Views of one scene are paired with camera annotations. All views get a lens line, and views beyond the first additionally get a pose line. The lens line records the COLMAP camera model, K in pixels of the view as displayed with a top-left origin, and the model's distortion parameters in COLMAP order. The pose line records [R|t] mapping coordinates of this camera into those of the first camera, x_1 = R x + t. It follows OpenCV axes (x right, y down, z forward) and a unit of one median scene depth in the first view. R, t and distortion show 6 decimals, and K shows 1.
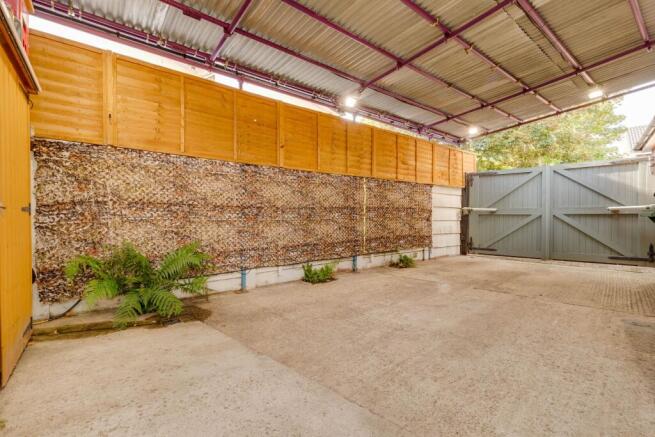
lens RADIAL K [[295.9, 0, 329.1], [0, 295.9, 218.8], [0, 0, 1]] dist [0.011057, -0.000743]
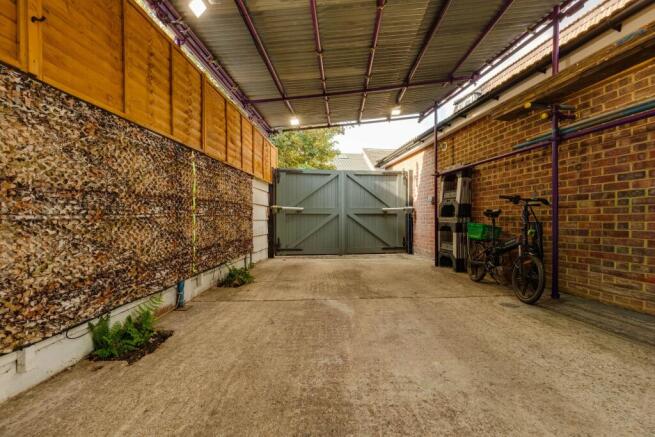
lens RADIAL K [[295.9, 0, 326.2], [0, 295.9, 219.4], [0, 0, 1]] dist [0.011057, -0.000743]
pose [[0.661551, -0.005044, 0.749883, -0.160525], [0.005009, 0.999985, 0.002307, 0.004064], [-0.749883, 0.002230, 0.661566, 0.388698]]
